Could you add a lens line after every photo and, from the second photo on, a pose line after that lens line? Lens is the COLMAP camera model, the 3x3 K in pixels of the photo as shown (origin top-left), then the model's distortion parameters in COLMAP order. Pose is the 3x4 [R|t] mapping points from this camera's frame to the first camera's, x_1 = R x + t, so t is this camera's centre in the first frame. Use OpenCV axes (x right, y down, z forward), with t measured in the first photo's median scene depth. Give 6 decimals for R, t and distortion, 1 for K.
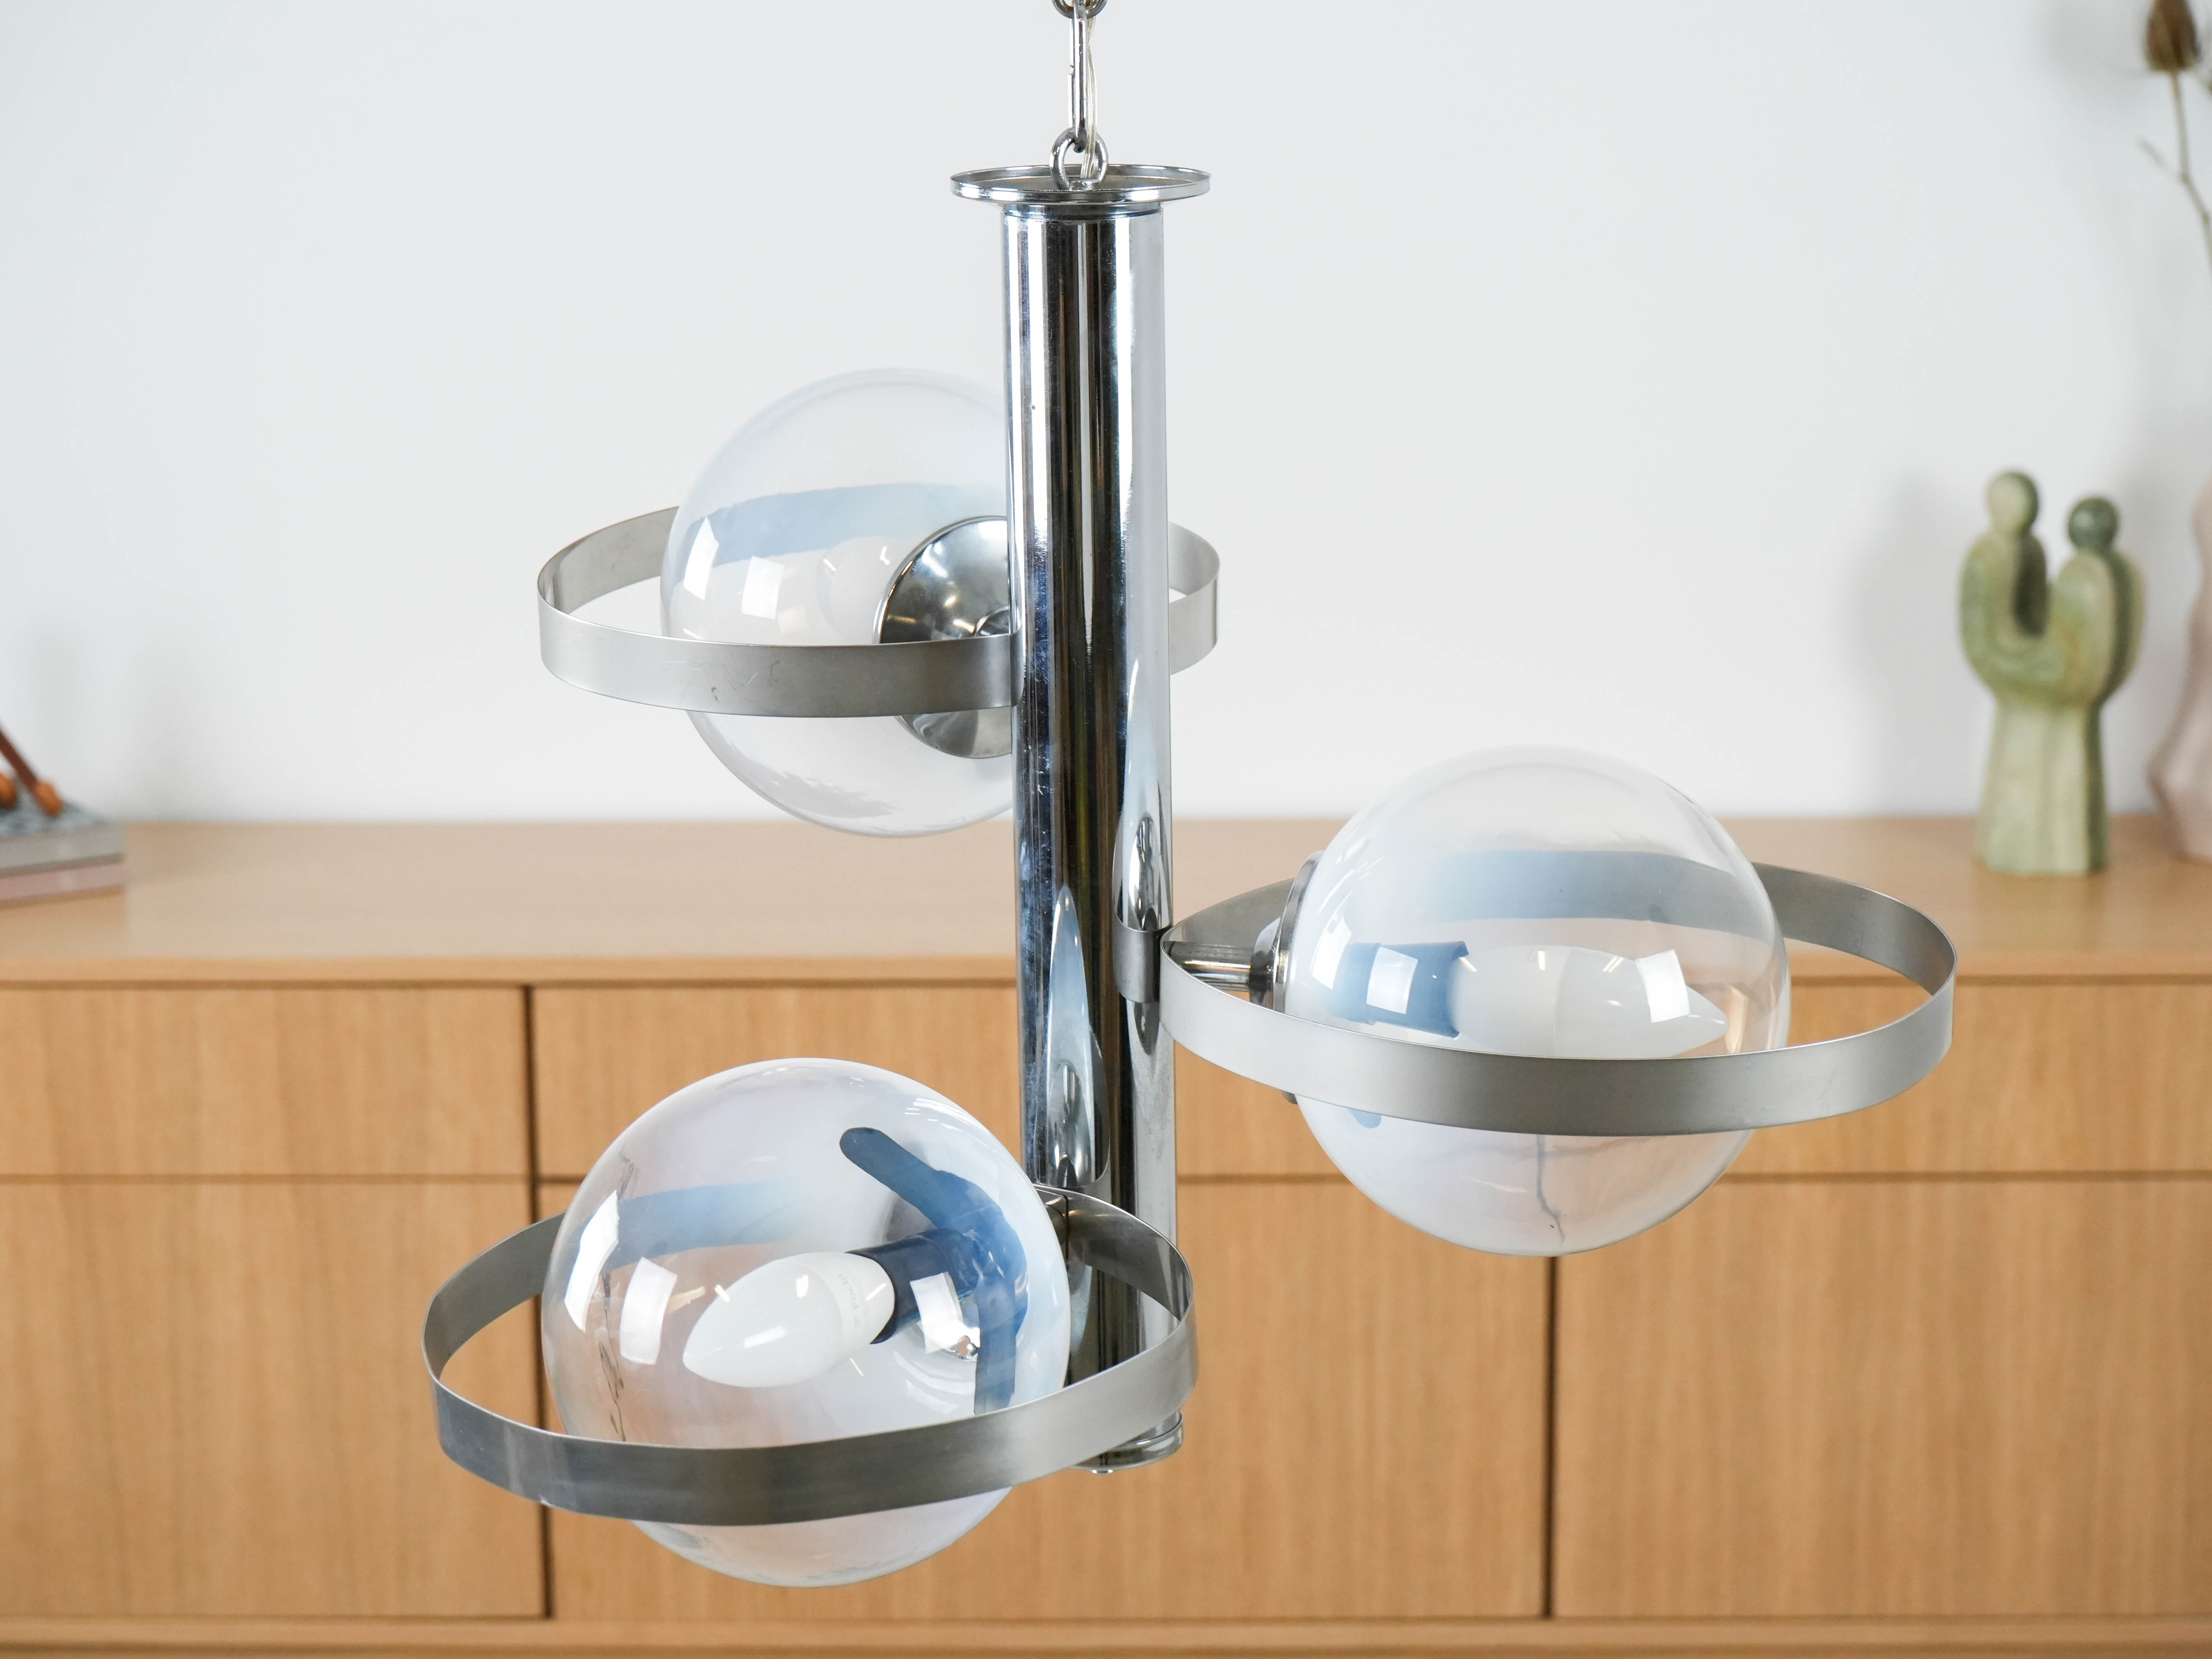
lens RADIAL K [[4823.4, 0, 1082.3], [0, 4823.4, 829.7], [0, 0, 1]] dist [-0.065832, 0.196886]
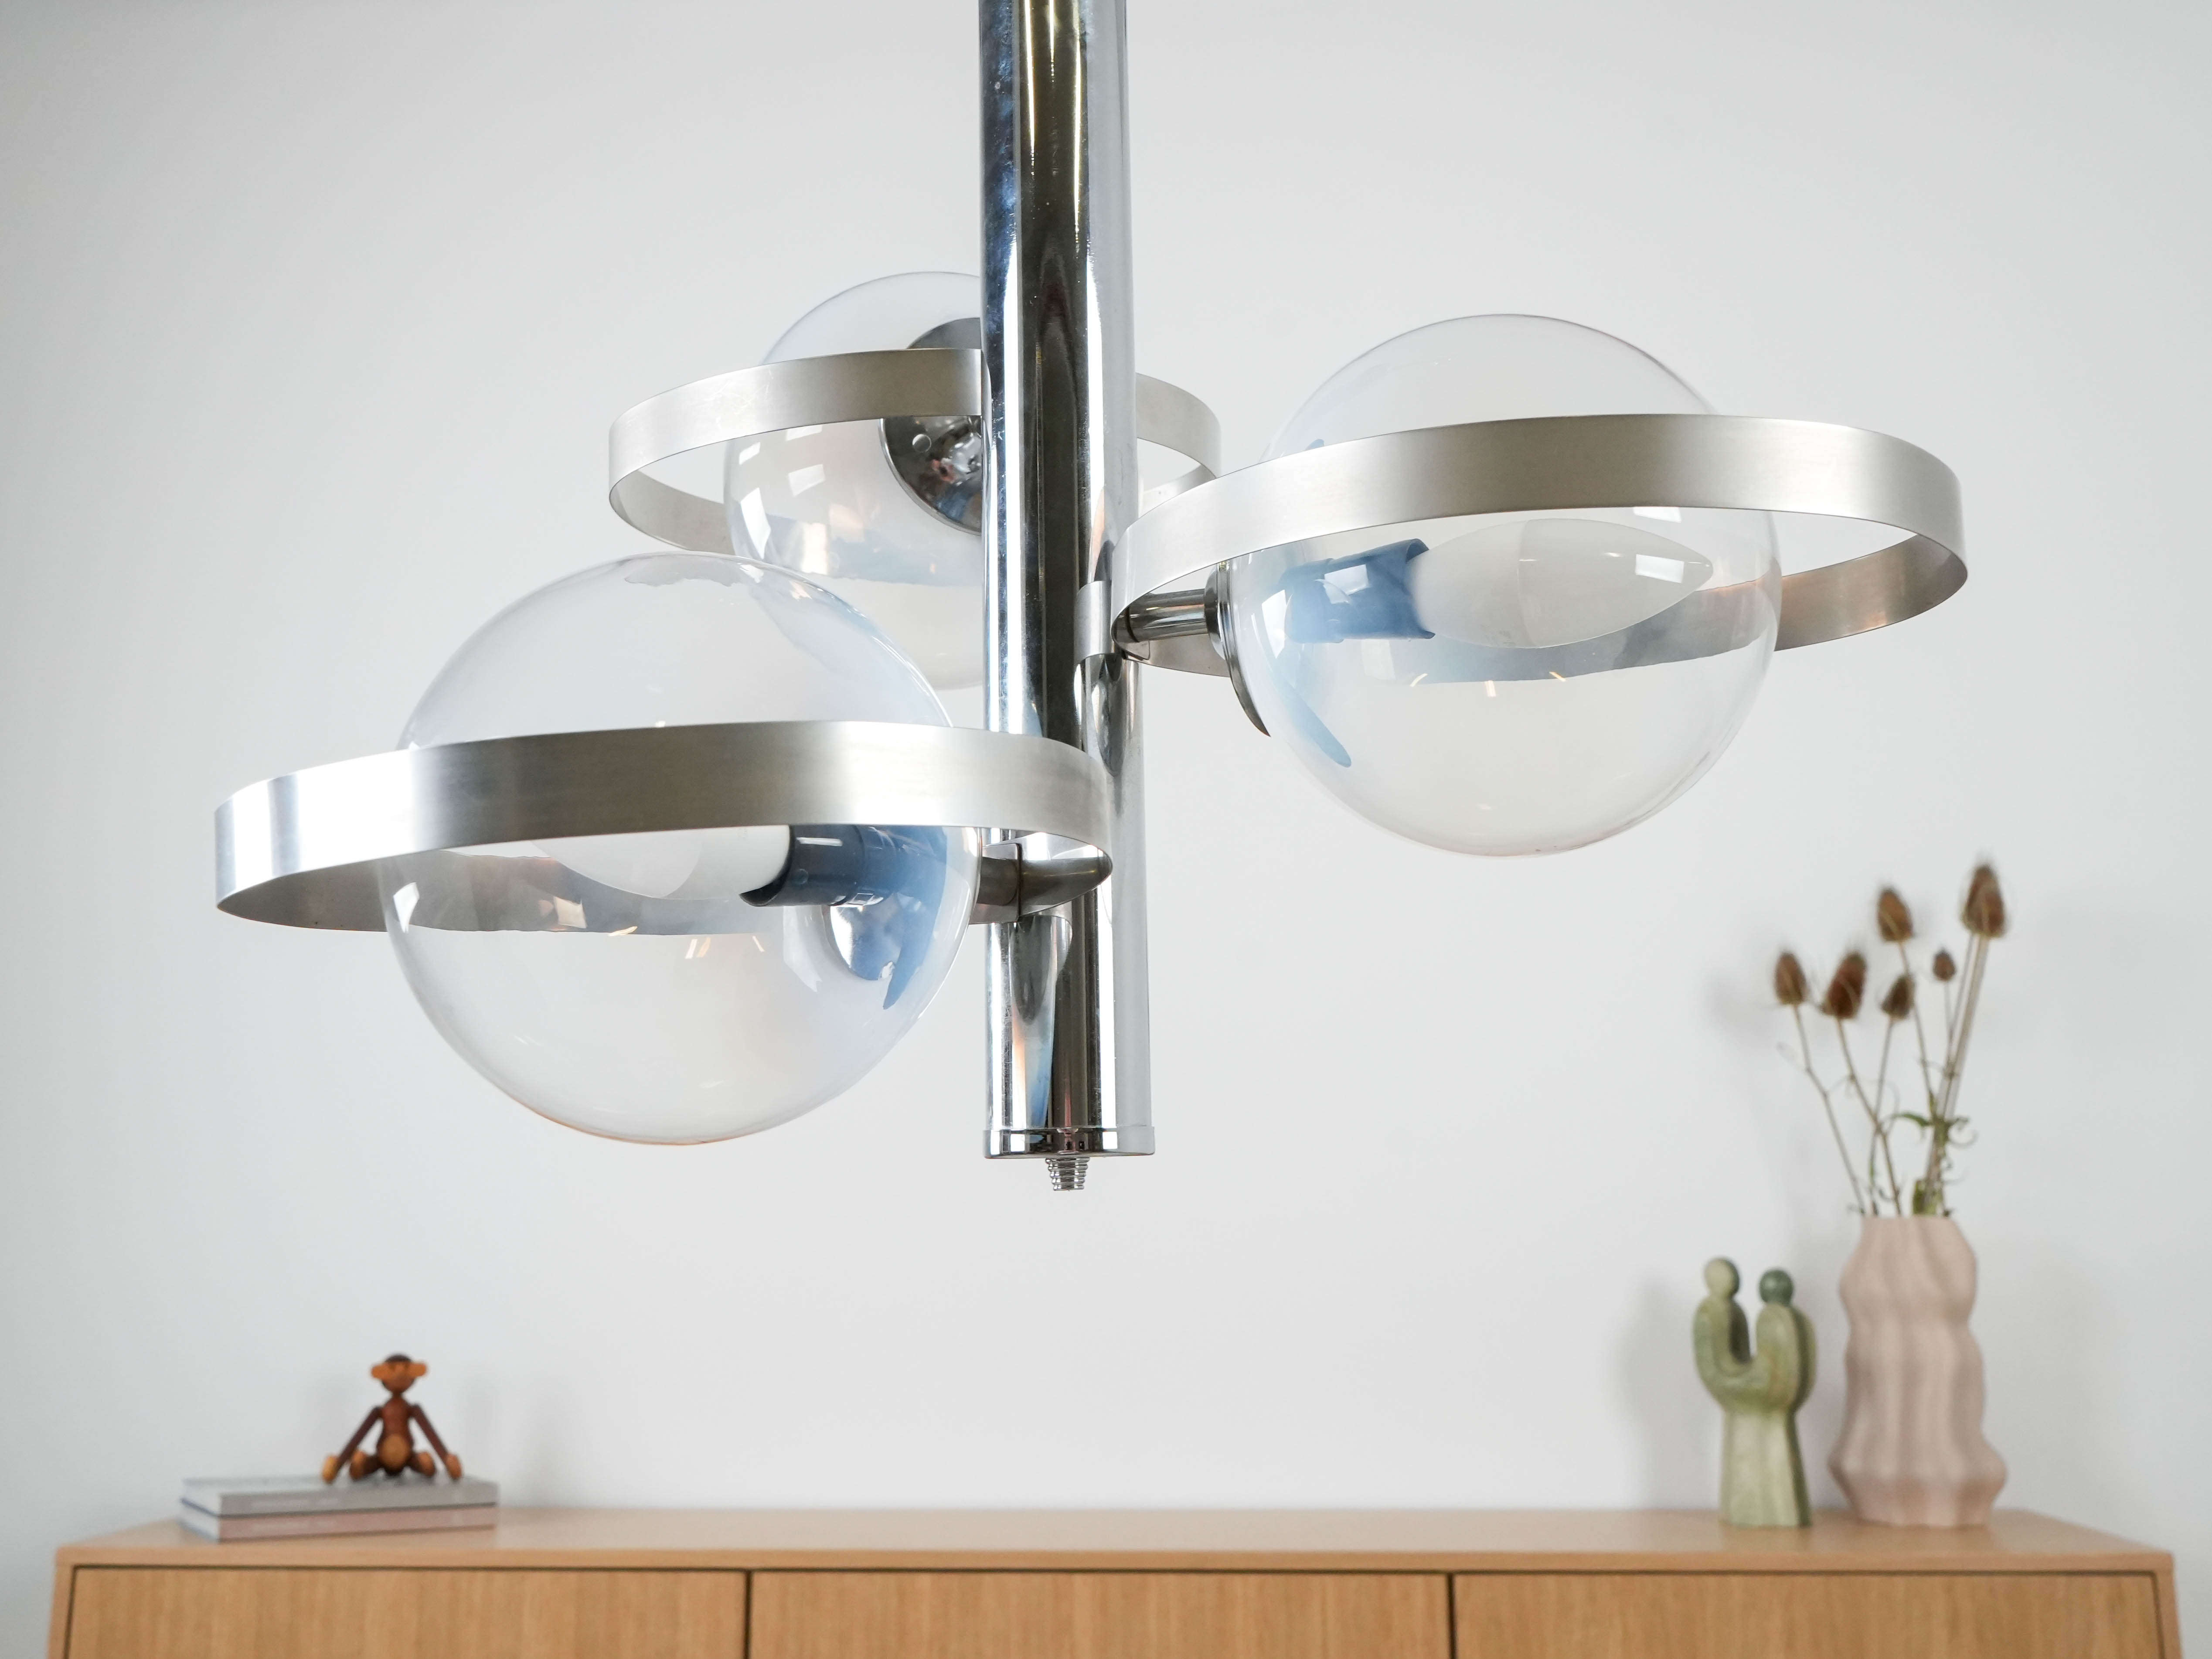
lens RADIAL K [[2345.6, 0, 1091.0], [0, 2345.6, 668.7], [0, 0, 1]] dist [-0.014539, 0.012853]
pose [[0.999637, -0.002506, -0.026825, 0.009157], [-0.009927, 0.891358, -0.453191, 0.108146], [0.025046, 0.453293, 0.891010, 0.236194]]
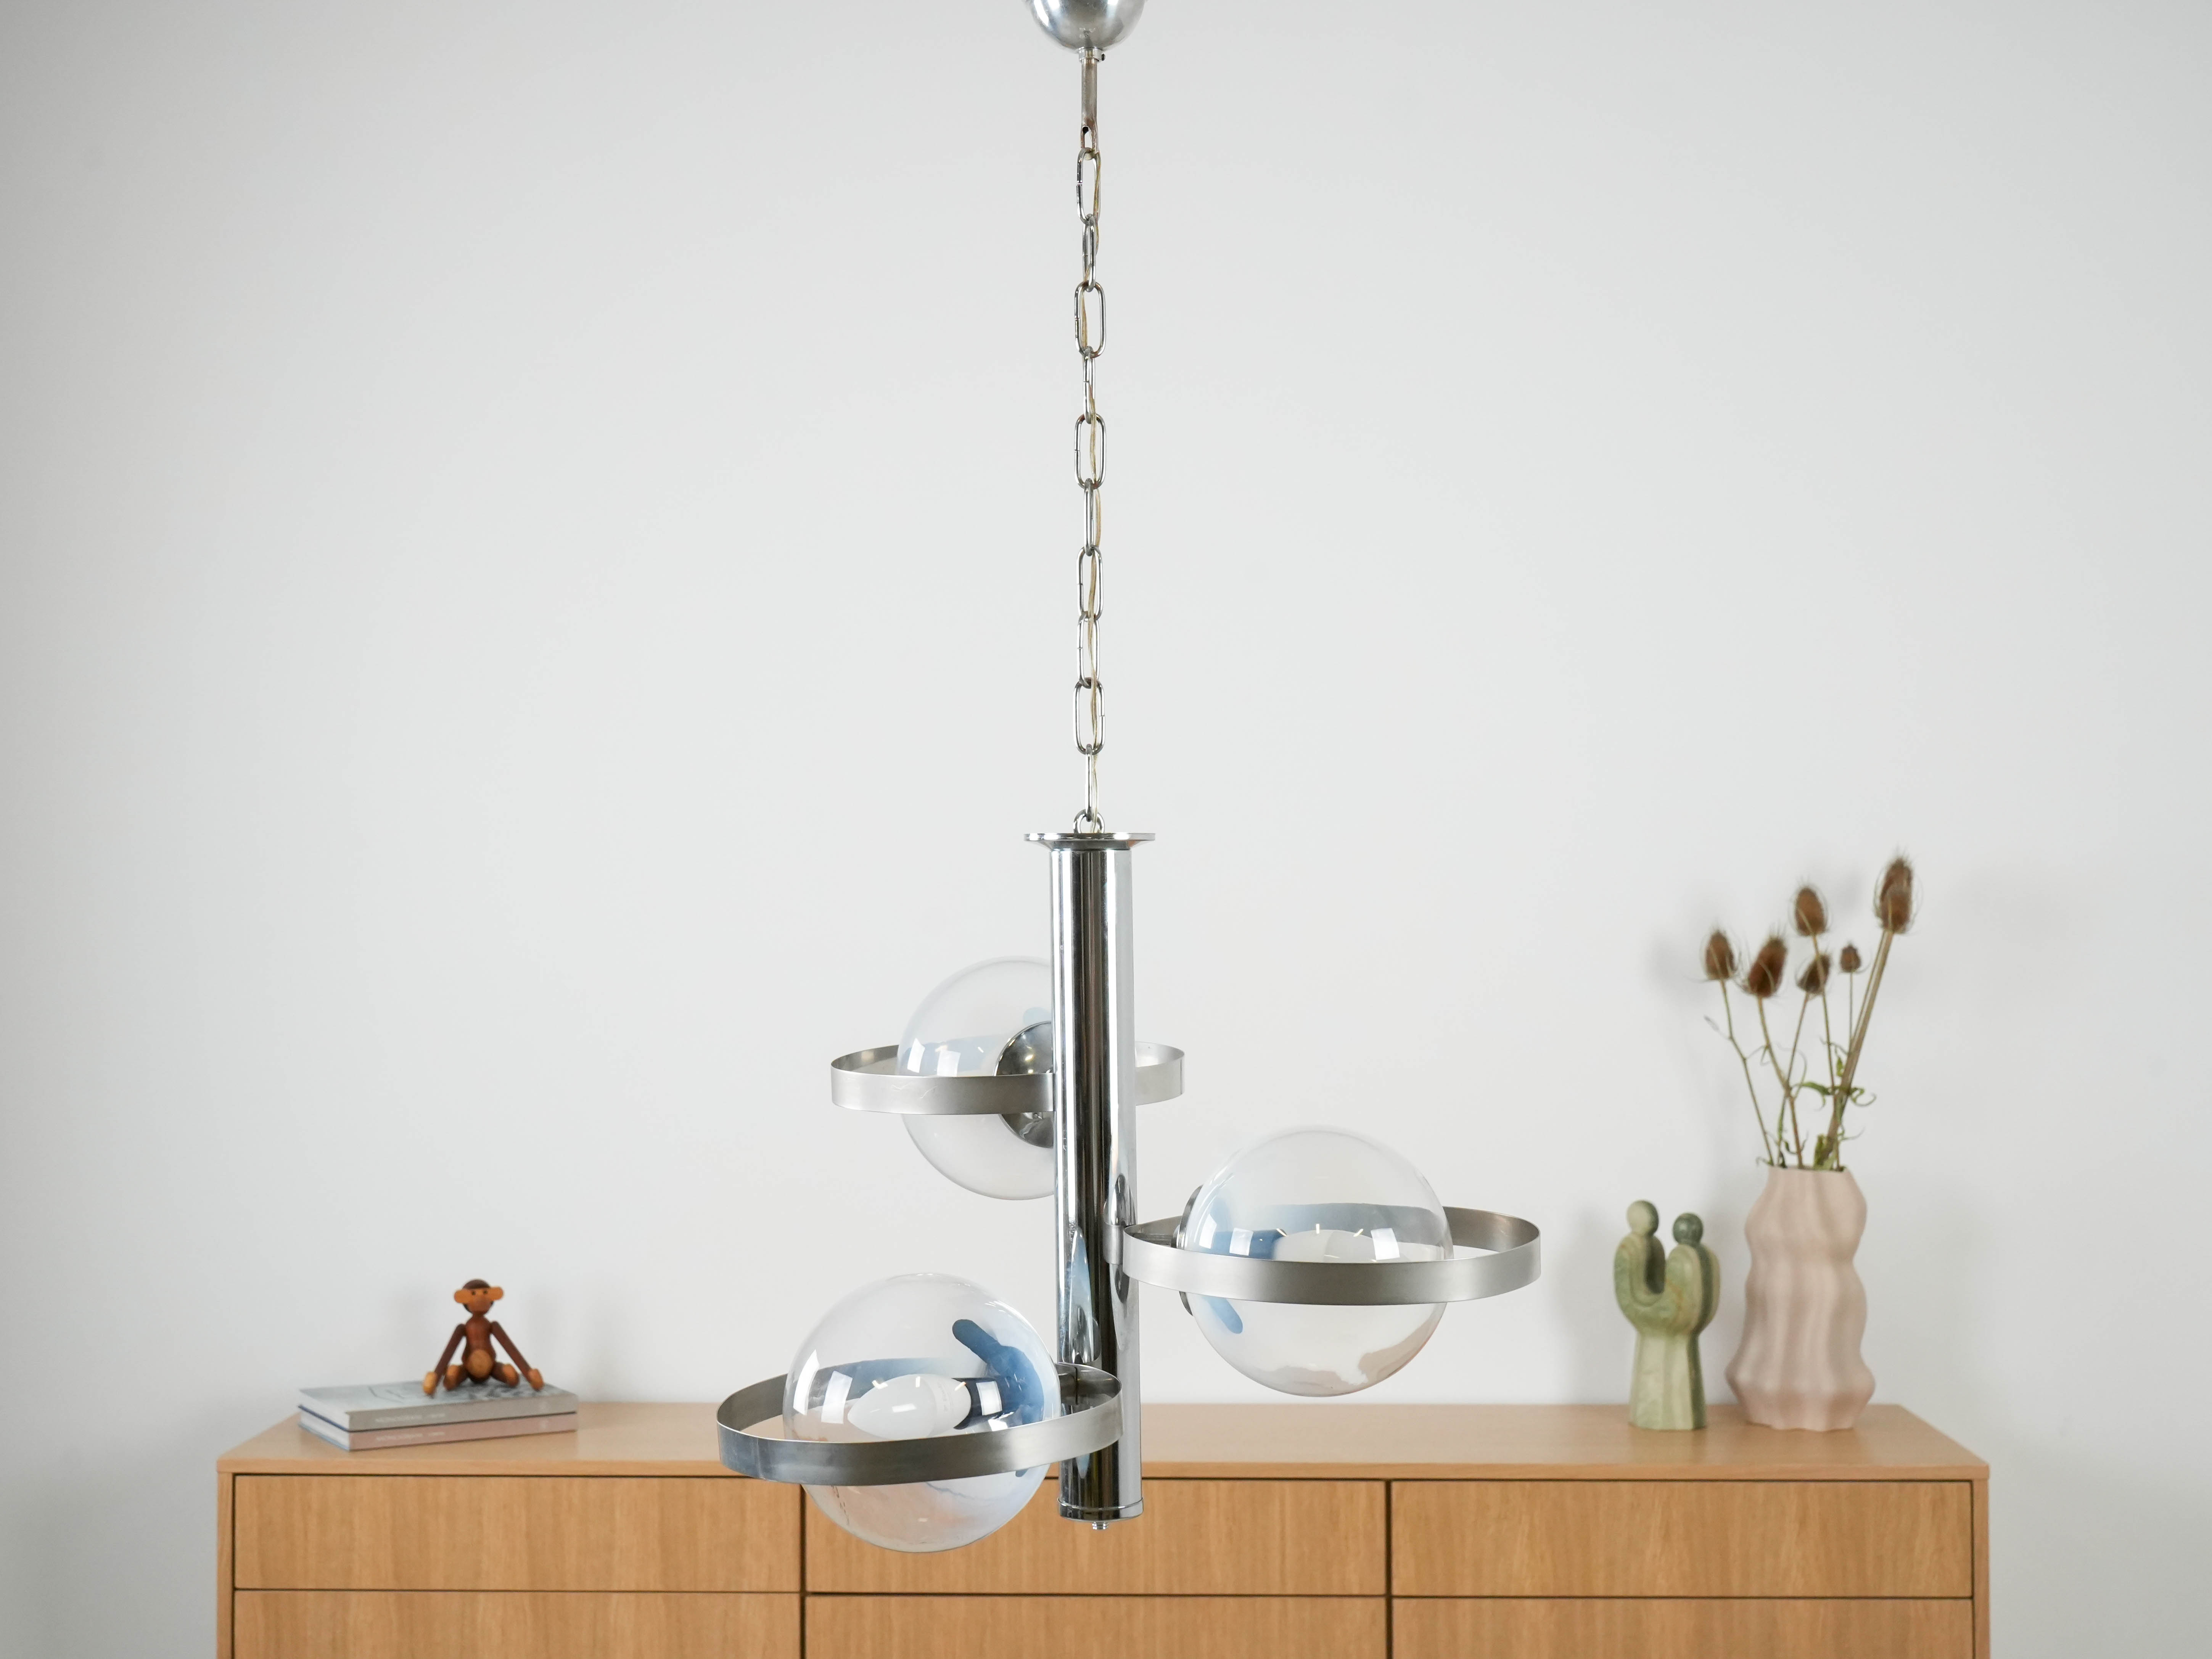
lens RADIAL K [[2804.8, 0, 1090.8], [0, 2804.8, 888.8], [0, 0, 1]] dist [0.000288, -0.048648]
pose [[0.999807, 0.003214, -0.019378, 0.009178], [-0.007741, 0.971159, -0.238305, 0.065809], [0.018054, 0.238409, 0.970997, -0.043814]]
